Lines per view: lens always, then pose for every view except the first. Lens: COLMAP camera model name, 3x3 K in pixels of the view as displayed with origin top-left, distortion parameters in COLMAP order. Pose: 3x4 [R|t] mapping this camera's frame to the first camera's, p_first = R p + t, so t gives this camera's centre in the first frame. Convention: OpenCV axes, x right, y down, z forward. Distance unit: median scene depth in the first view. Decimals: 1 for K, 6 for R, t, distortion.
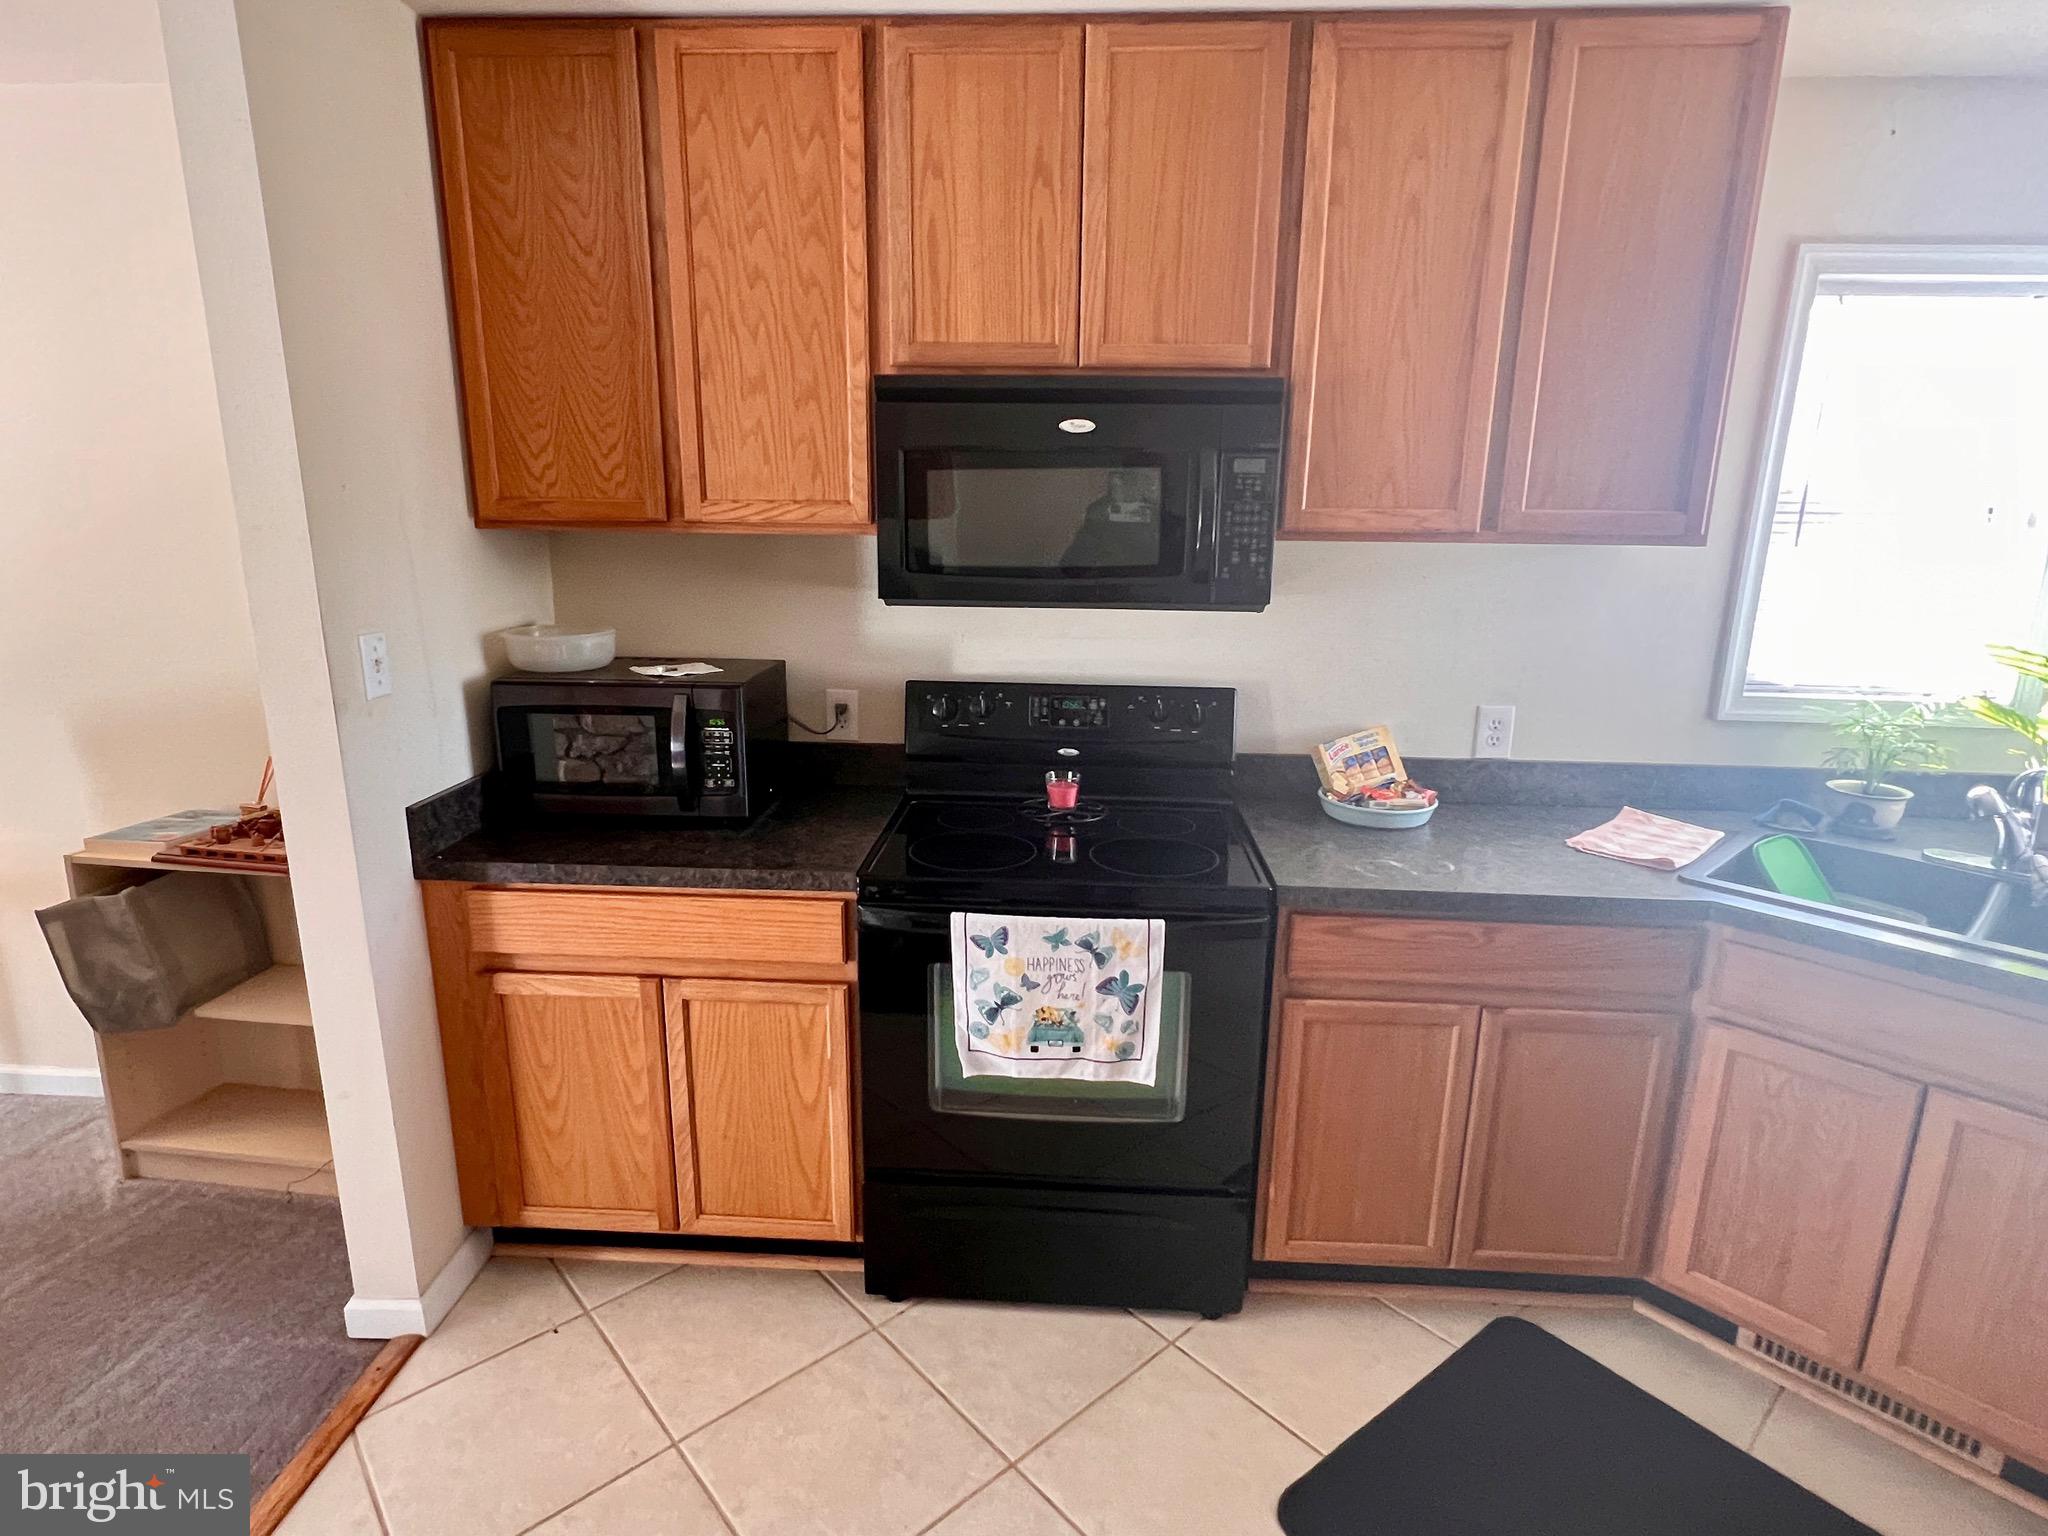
lens RADIAL K [[1069.1, 0, 1025.7], [0, 1069.1, 767.5], [0, 0, 1]] dist [0.002904, -0.002846]
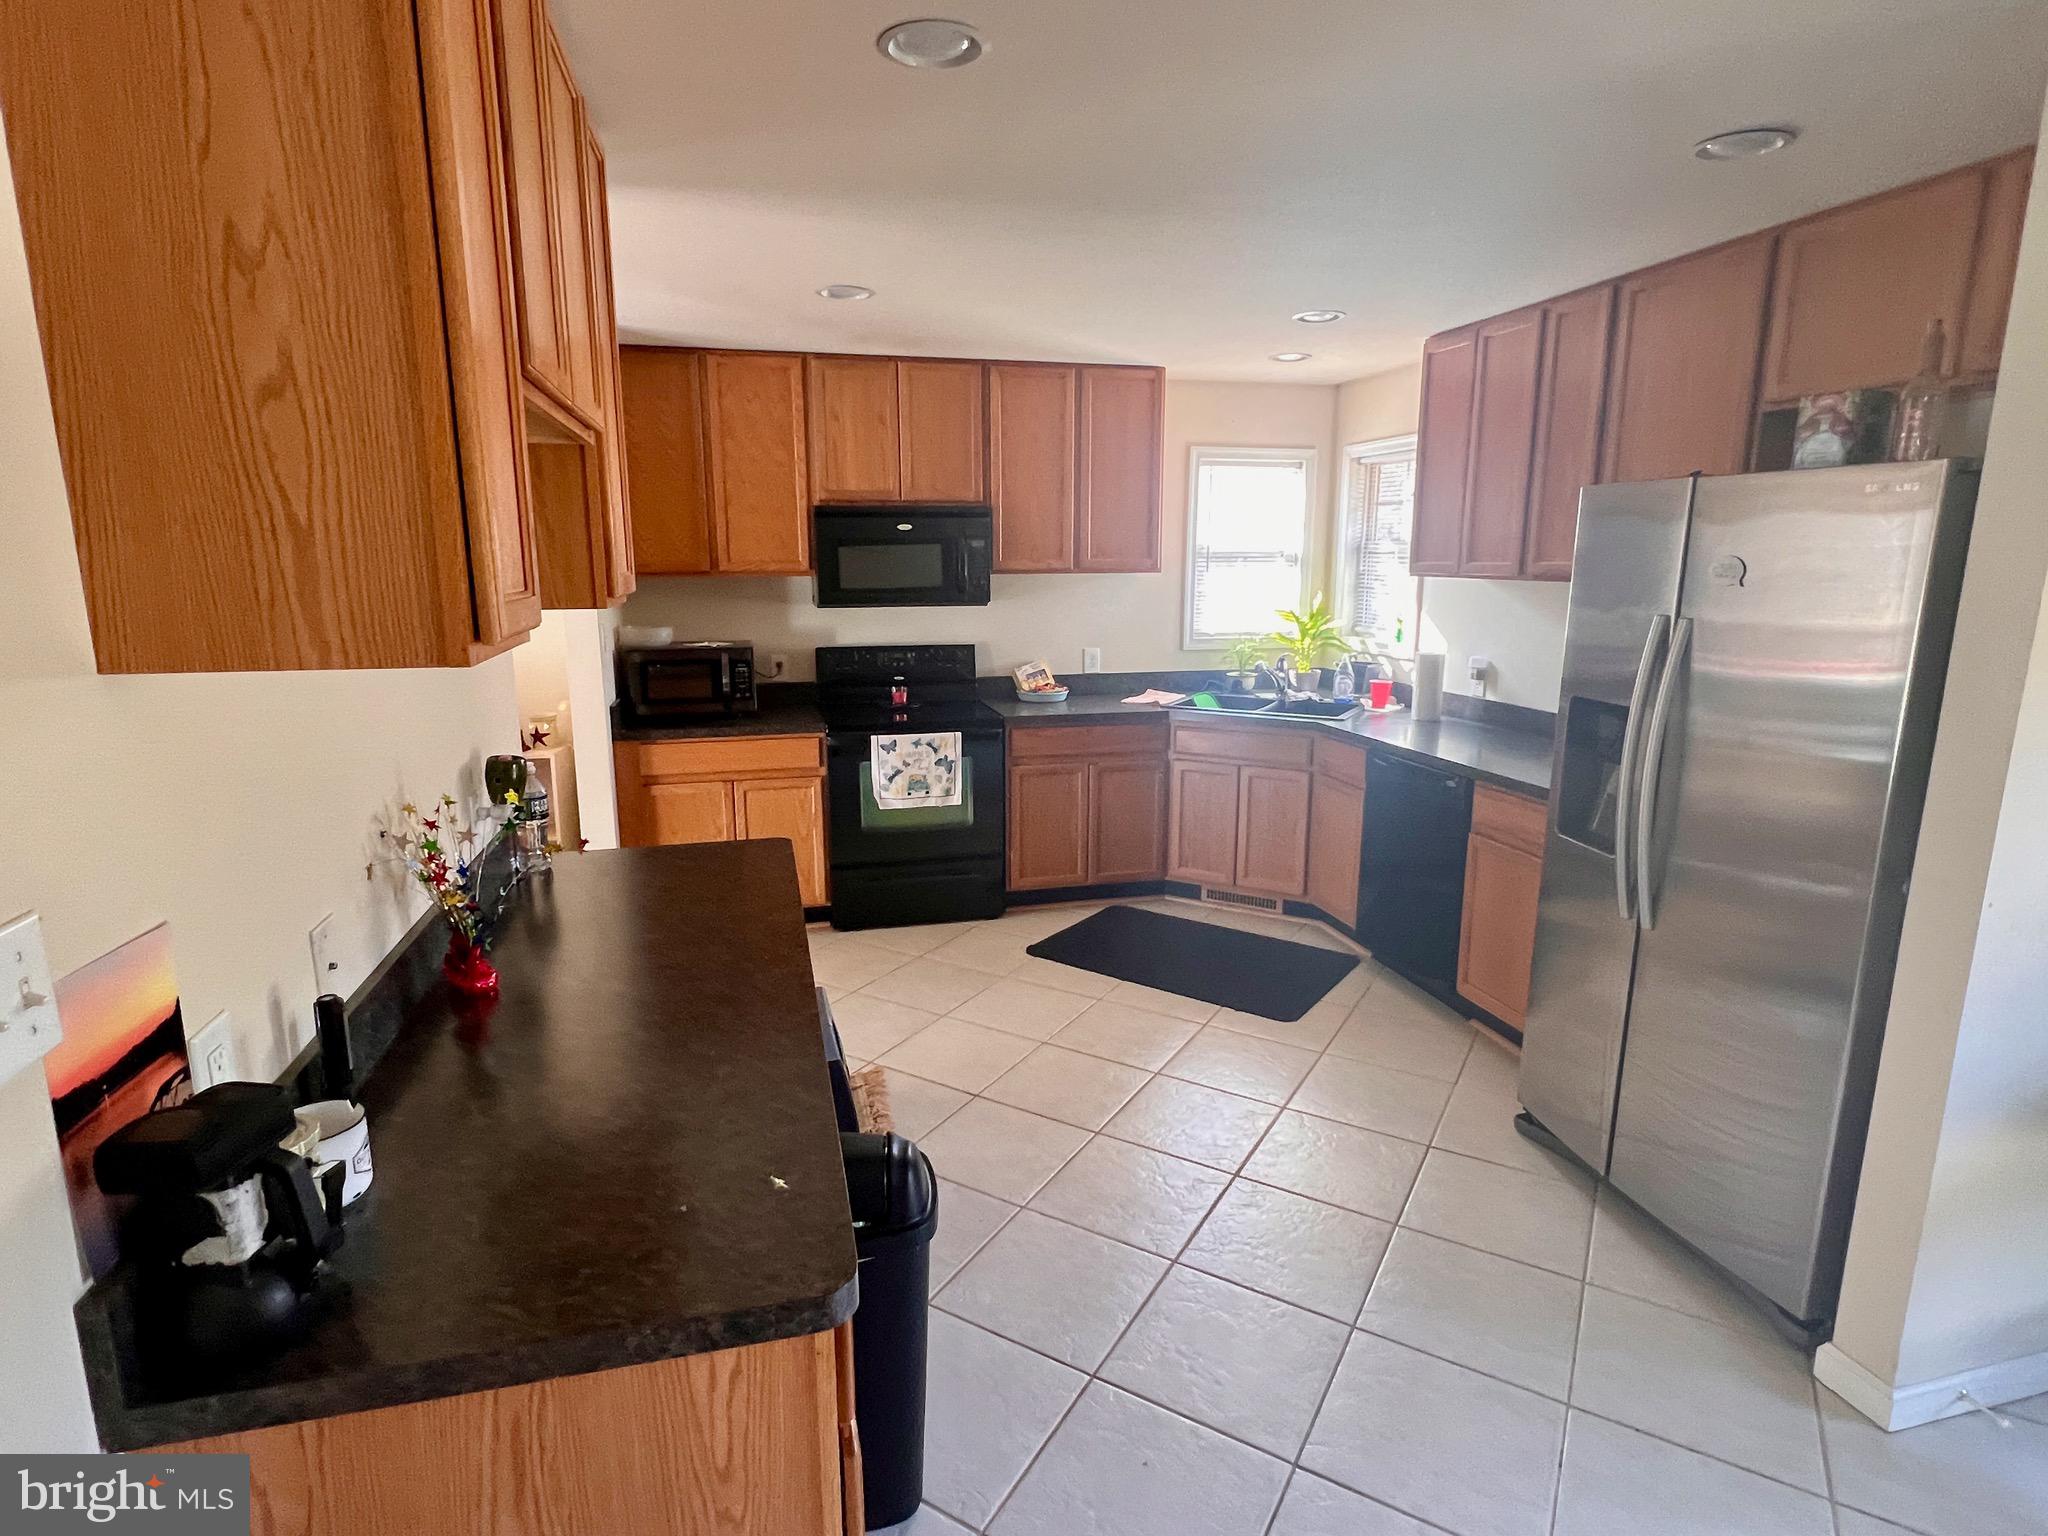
lens RADIAL K [[1069.1, 0, 1020.1], [0, 1069.1, 768.4], [0, 0, 1]] dist [0.002904, -0.002846]
pose [[0.956638, -0.073449, 0.281868, -0.395915], [0.084591, 0.996035, -0.027552, 0.281436], [-0.278726, 0.050200, 0.959058, -1.241779]]
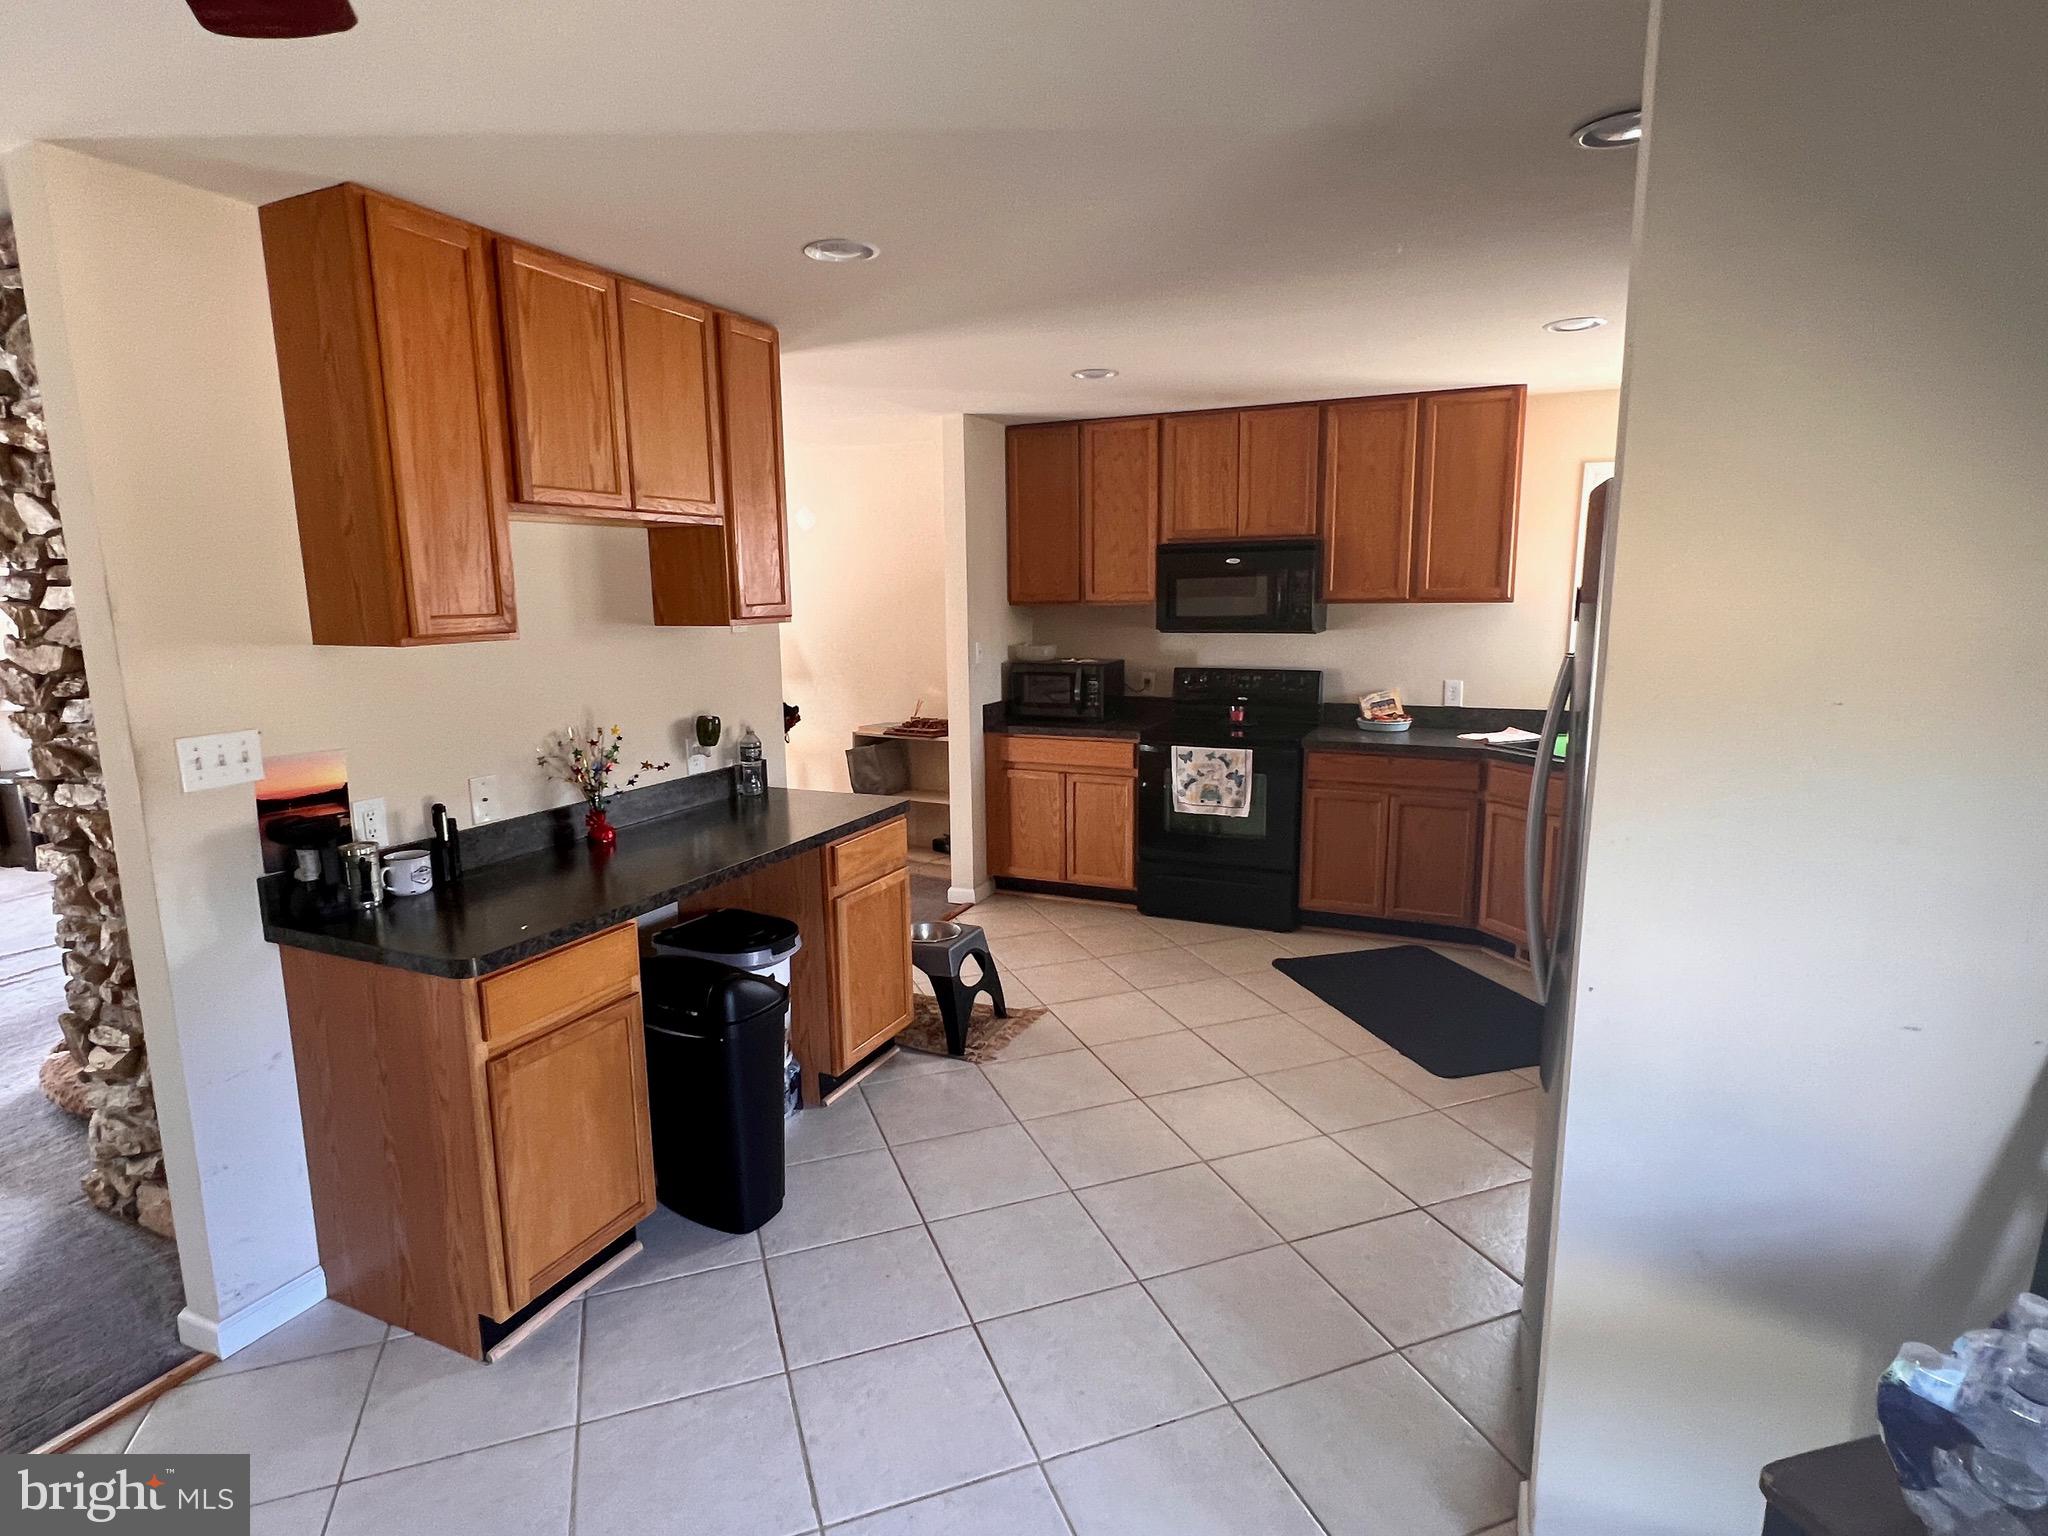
lens RADIAL K [[1069.1, 0, 1016.6], [0, 1069.1, 769.0], [0, 0, 1]] dist [0.002904, -0.002846]
pose [[0.928572, 0.038020, -0.369200, 0.517960], [-0.063735, 0.996297, -0.057701, 0.349023], [0.365639, 0.077111, 0.927557, -1.487729]]
